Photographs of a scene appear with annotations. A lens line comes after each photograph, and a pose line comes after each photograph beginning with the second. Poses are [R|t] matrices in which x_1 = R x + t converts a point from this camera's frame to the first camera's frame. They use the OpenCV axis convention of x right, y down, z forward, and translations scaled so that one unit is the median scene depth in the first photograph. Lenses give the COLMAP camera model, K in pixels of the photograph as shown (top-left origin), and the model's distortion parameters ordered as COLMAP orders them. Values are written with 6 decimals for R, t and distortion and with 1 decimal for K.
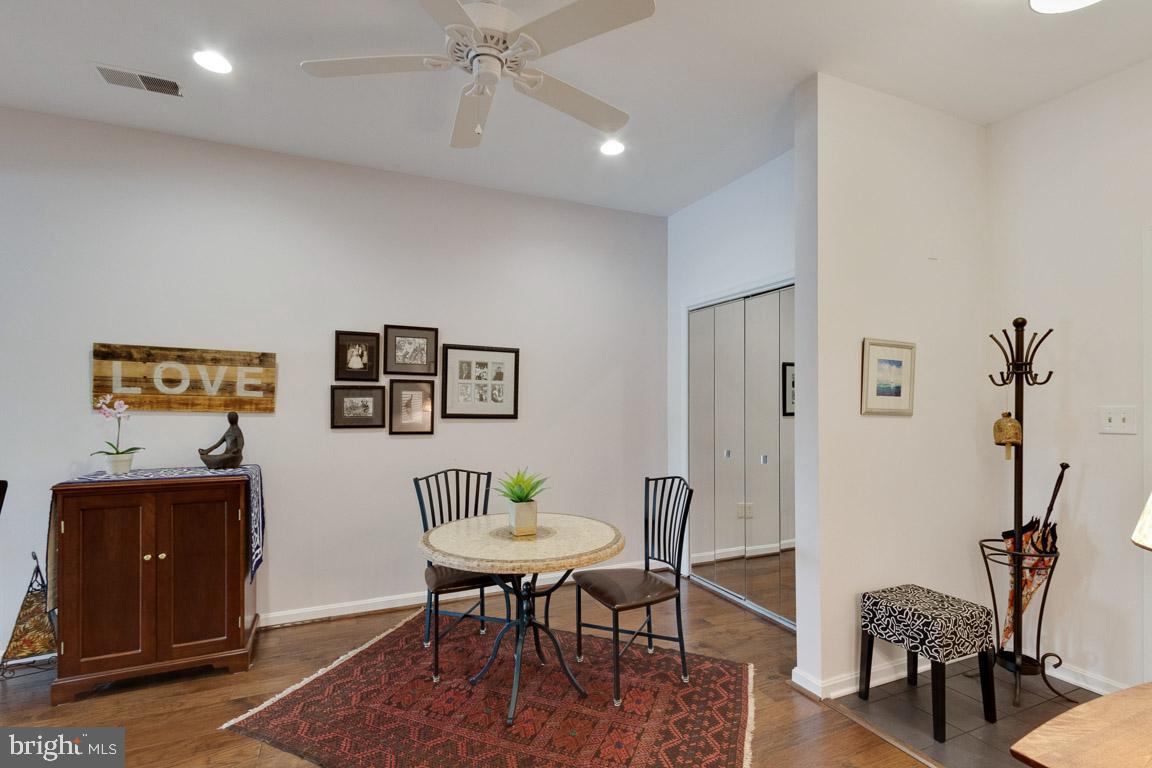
lens RADIAL K [[542.5, 0, 568.6], [0, 542.5, 398.2], [0, 0, 1]] dist [0.002393, -0.000060]
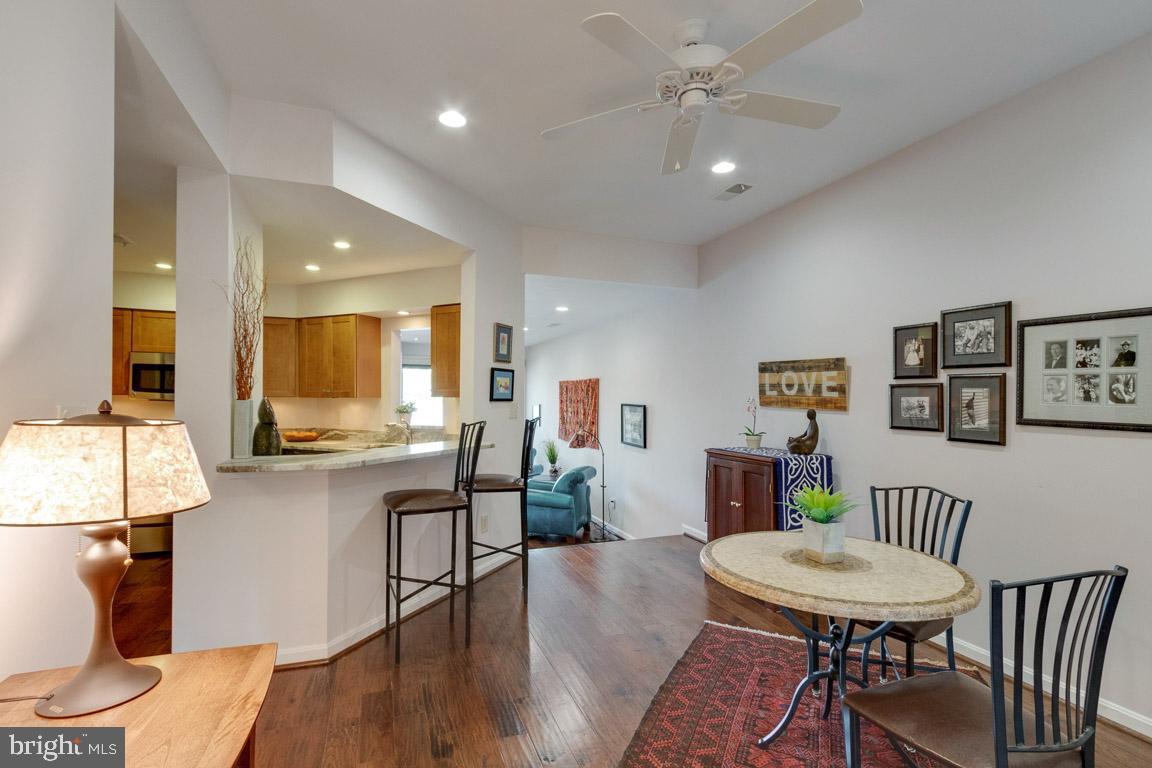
lens RADIAL K [[527.3, 0, 552.2], [0, 527.3, 390.4], [0, 0, 1]] dist [0.001457, 0.000120]
pose [[-0.102715, -0.016608, -0.994572, 0.561489], [0.006752, 0.999826, -0.017393, -0.000751], [0.994688, -0.008502, -0.102585, 0.488857]]
